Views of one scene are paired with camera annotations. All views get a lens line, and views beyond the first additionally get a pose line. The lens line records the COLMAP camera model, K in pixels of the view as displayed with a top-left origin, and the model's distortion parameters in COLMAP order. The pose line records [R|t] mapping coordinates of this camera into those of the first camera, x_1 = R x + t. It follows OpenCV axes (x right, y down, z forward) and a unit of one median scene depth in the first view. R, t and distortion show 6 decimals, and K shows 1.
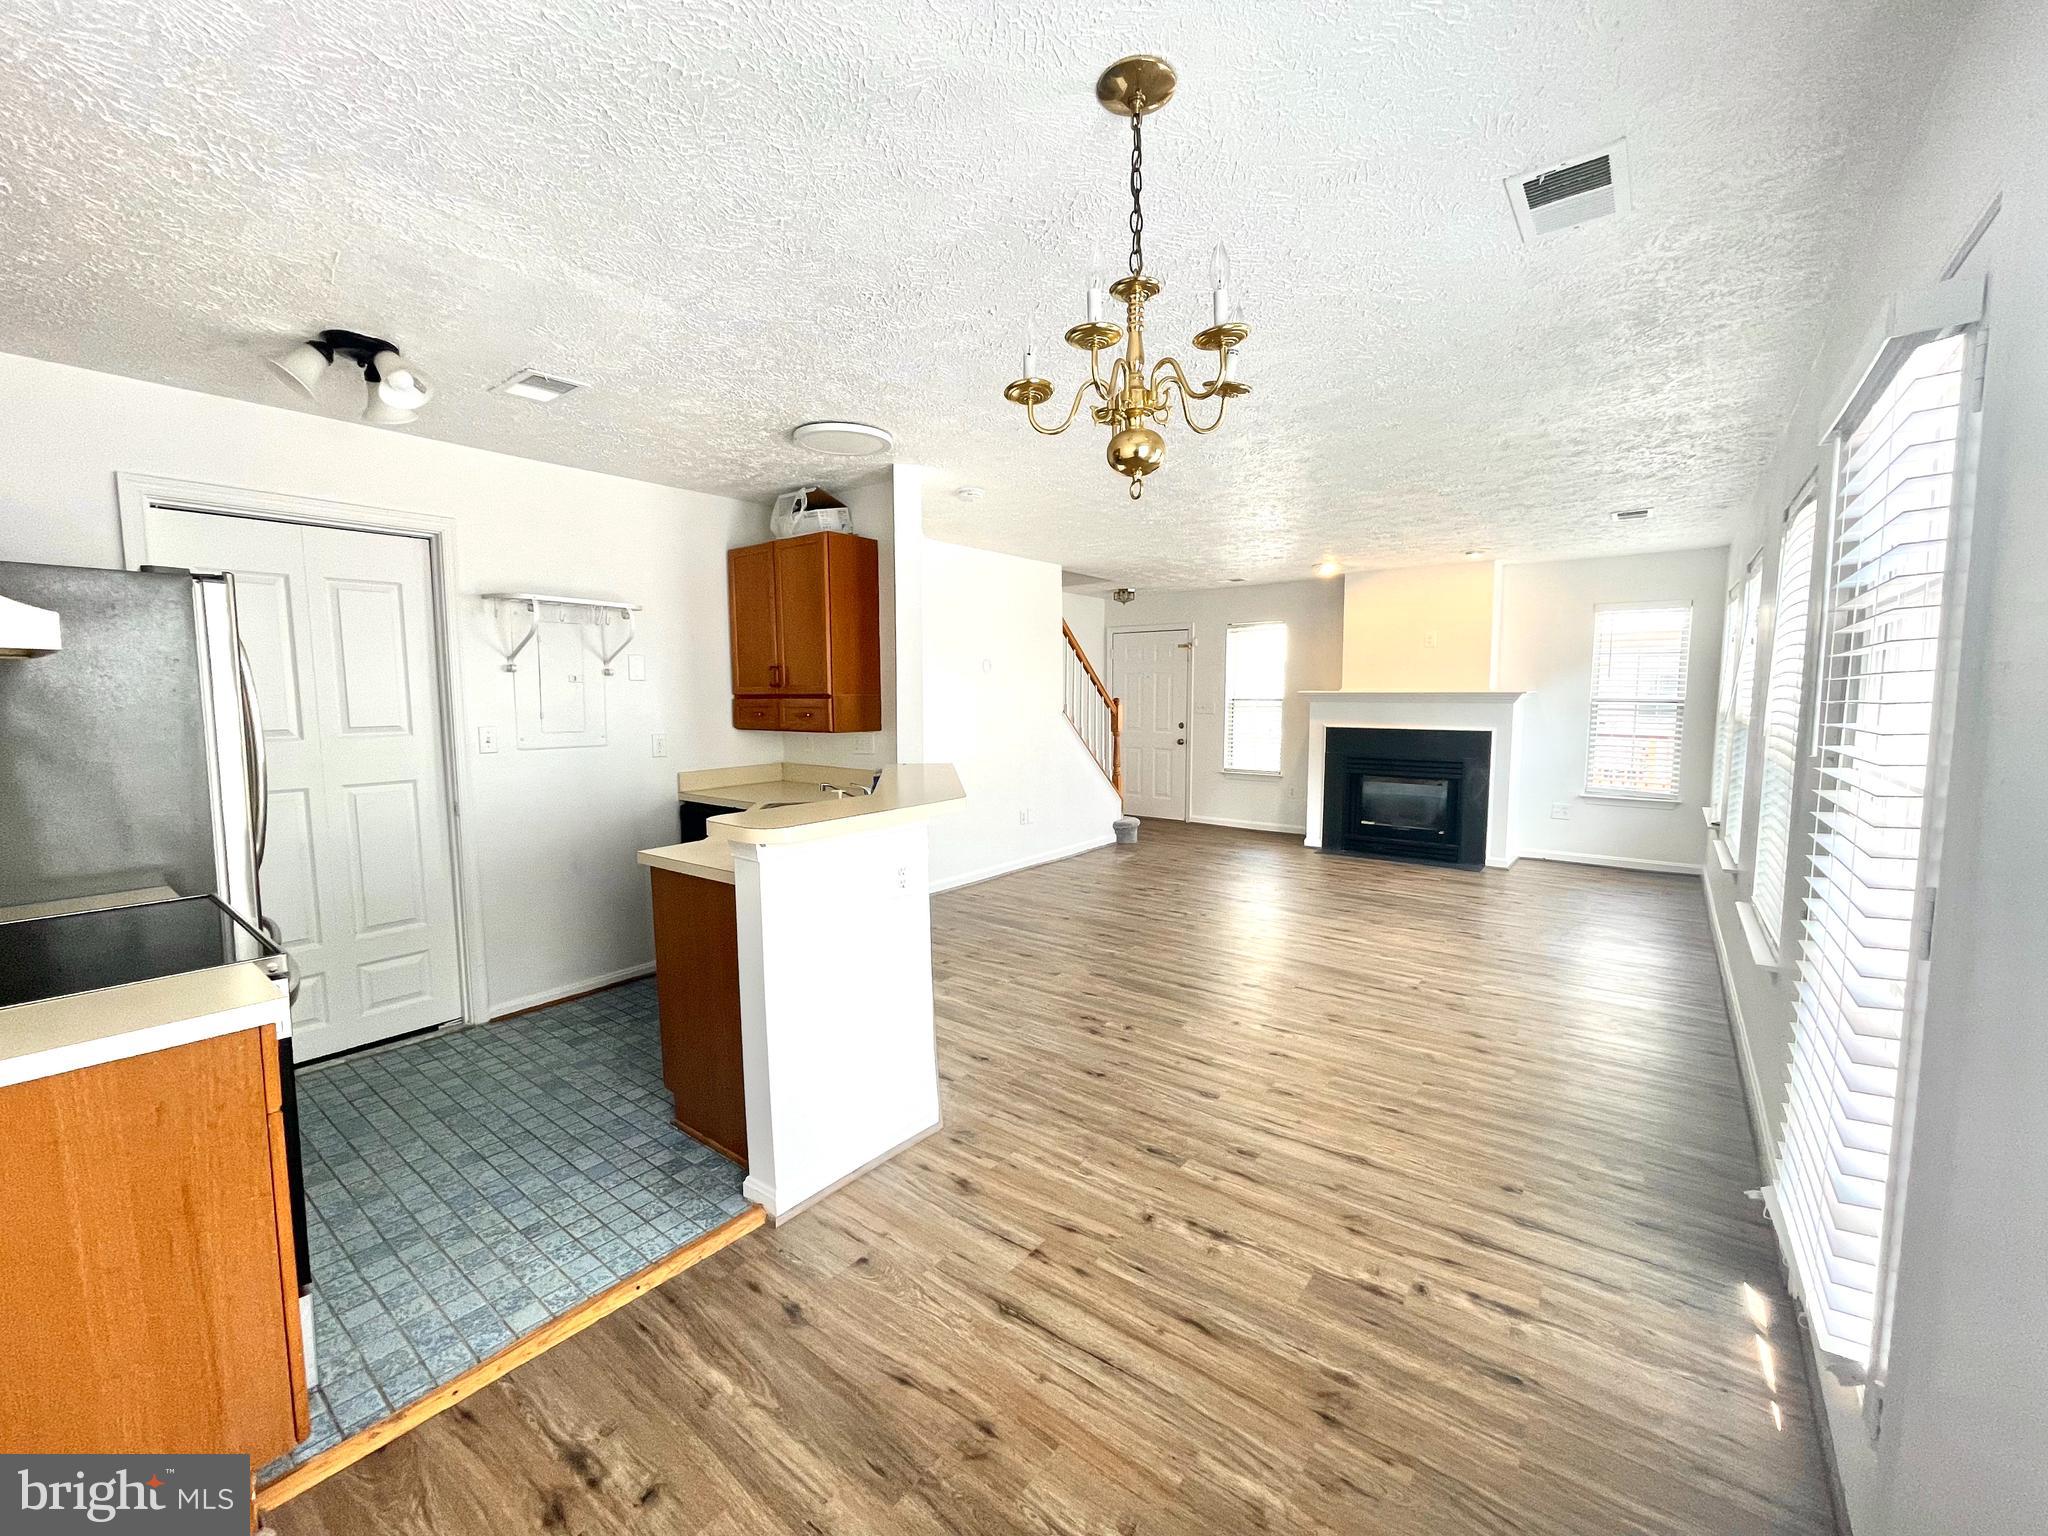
lens RADIAL K [[818.9, 0, 1015.0], [0, 818.9, 766.5], [0, 0, 1]] dist [-0.009446, 0.000920]
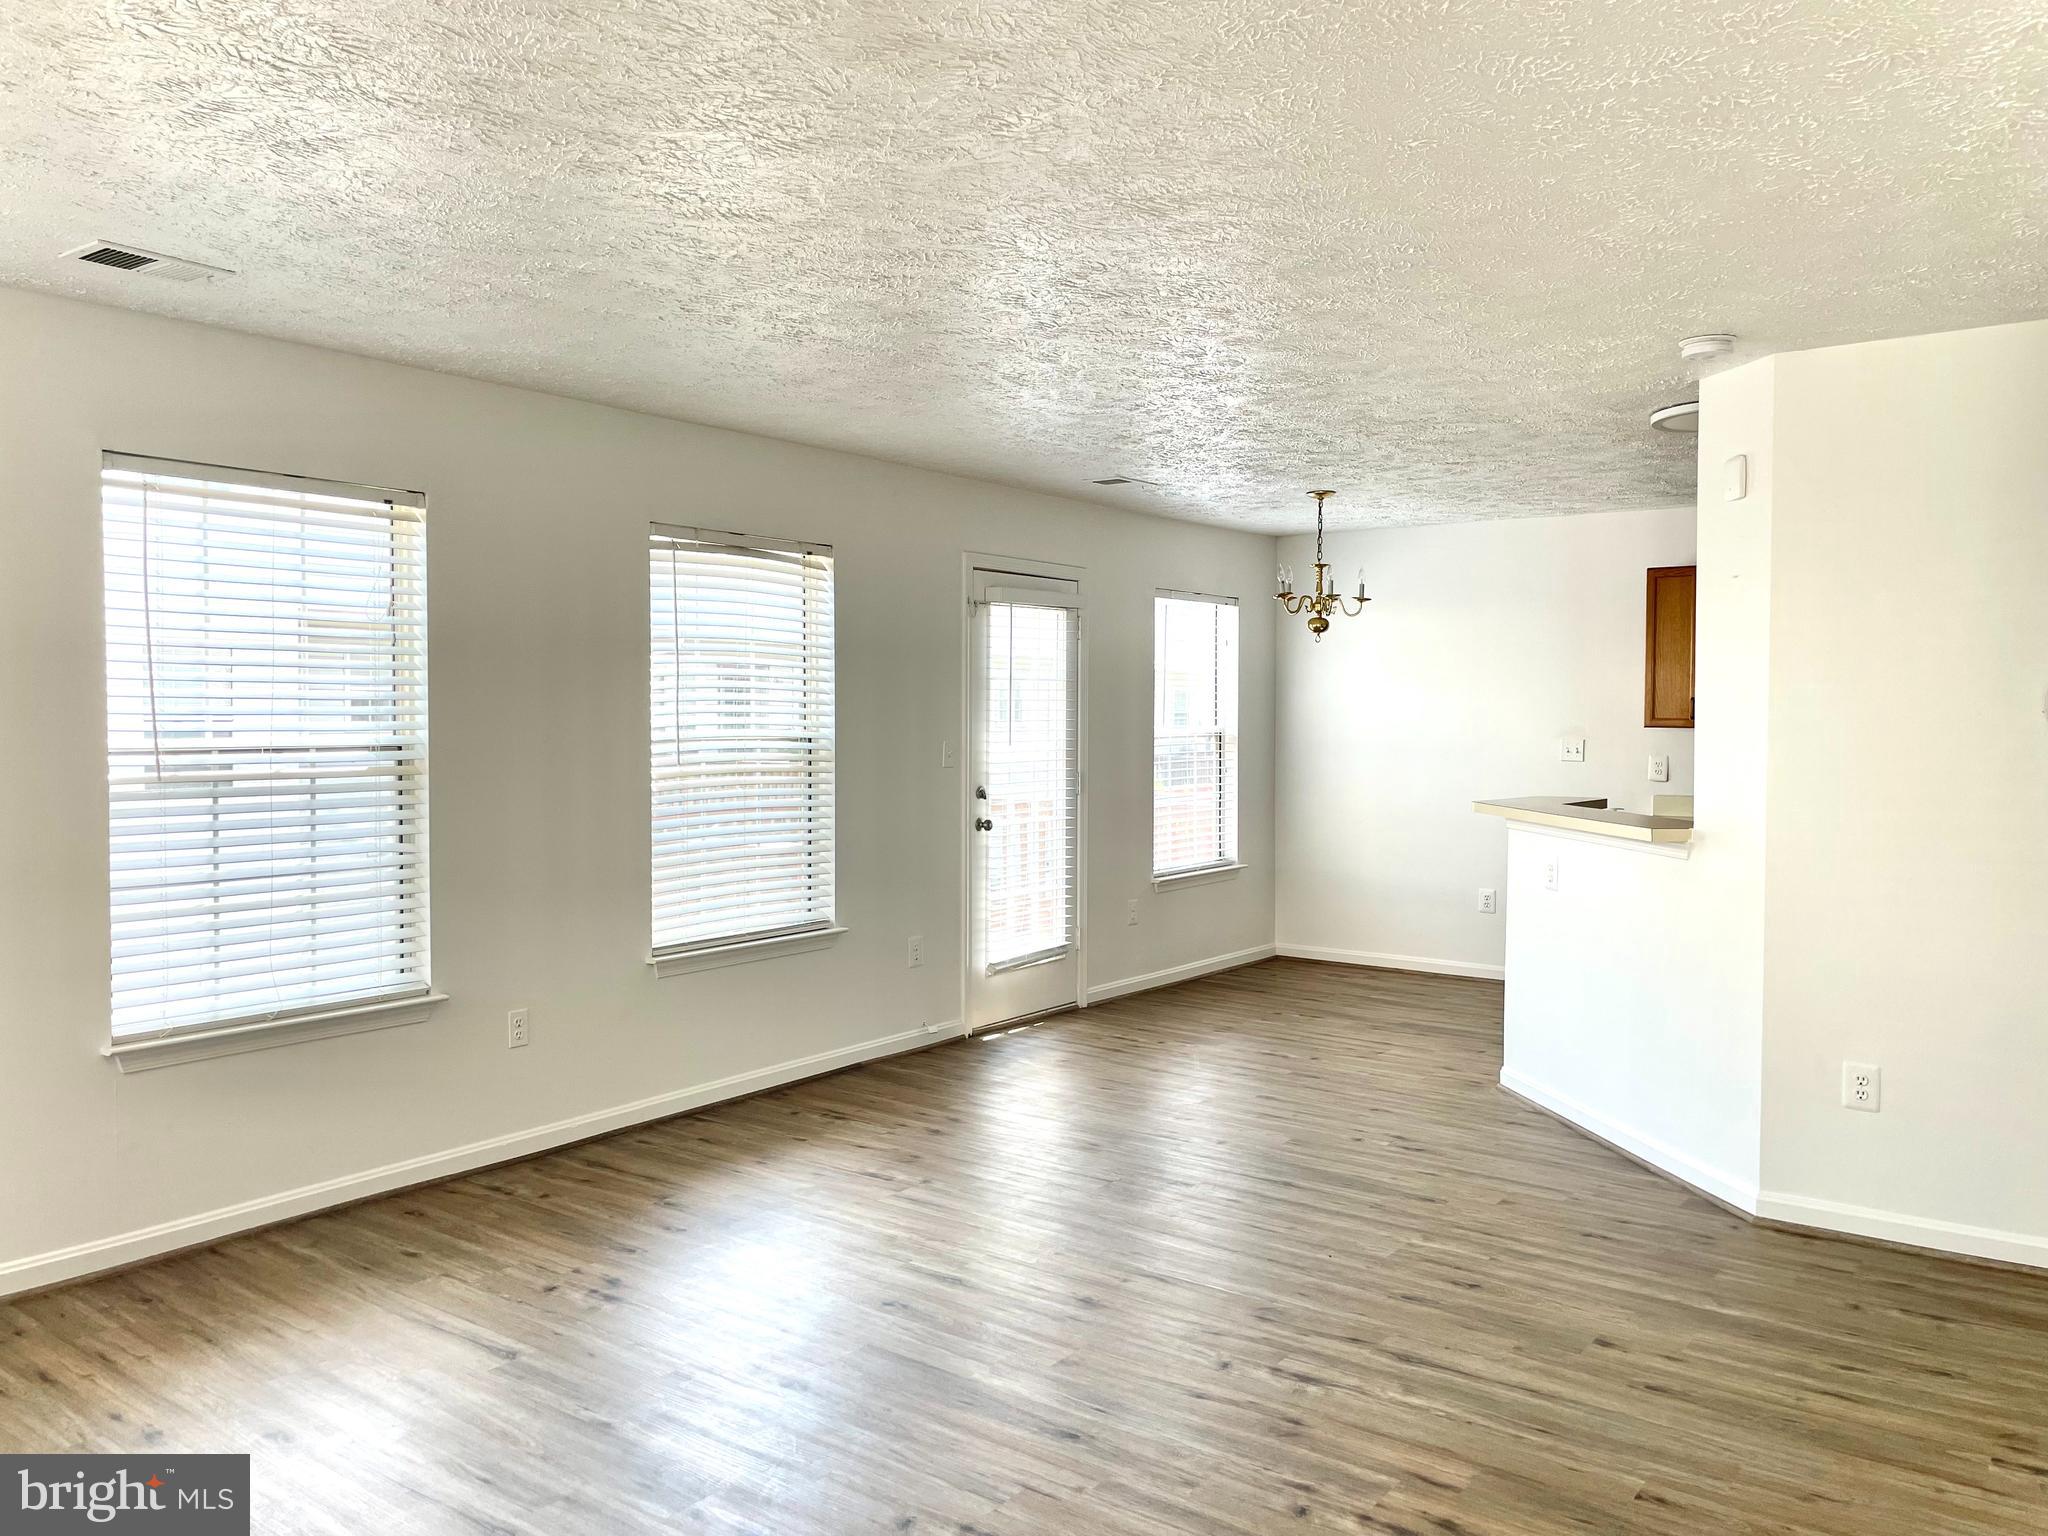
lens RADIAL K [[1526.7, 0, 1034.7], [0, 1526.7, 766.9], [0, 0, 1]] dist [0.083692, -0.111564]
pose [[-0.999608, 0.001187, -0.027969, 0.421032], [-0.002387, 0.991851, 0.127383, -0.195157], [0.027892, 0.127399, -0.991459, 2.068102]]
